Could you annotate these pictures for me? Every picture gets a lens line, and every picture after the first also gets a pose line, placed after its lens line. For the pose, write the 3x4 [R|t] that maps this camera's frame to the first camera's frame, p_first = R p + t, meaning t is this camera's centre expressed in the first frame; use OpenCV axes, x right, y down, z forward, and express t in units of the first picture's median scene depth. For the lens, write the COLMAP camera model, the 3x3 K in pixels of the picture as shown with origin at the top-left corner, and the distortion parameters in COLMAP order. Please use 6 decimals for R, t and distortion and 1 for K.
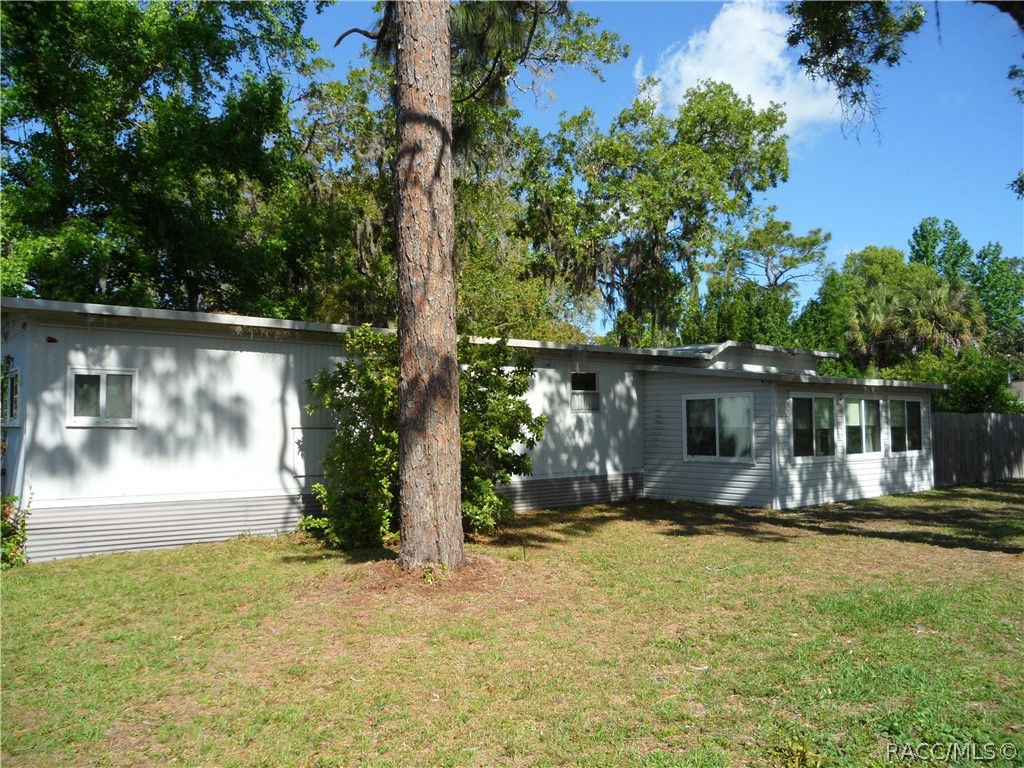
lens RADIAL K [[852.4, 0, 523.7], [0, 852.4, 387.3], [0, 0, 1]] dist [0.006898, 0.006695]
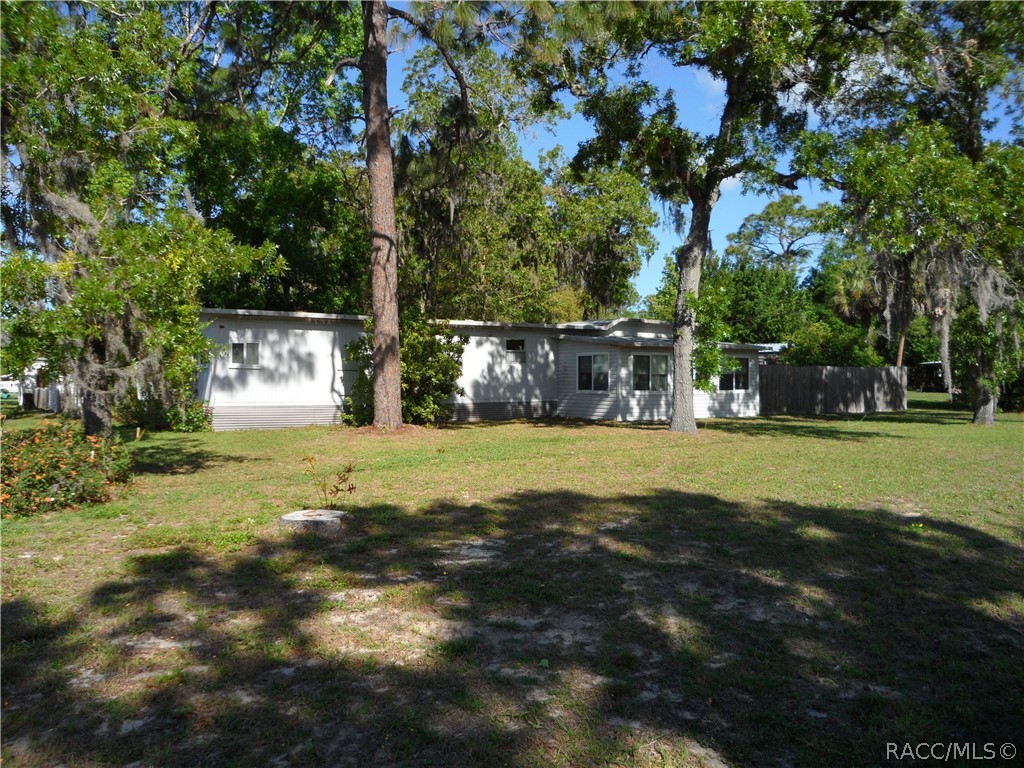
lens RADIAL K [[775.8, 0, 507.4], [0, 775.8, 387.6], [0, 0, 1]] dist [0.030008, 0.000571]
pose [[0.995664, 0.010403, -0.092437, 0.211260], [-0.004870, 0.998194, 0.059881, -0.014701], [0.092893, -0.059172, 0.993916, -0.548965]]
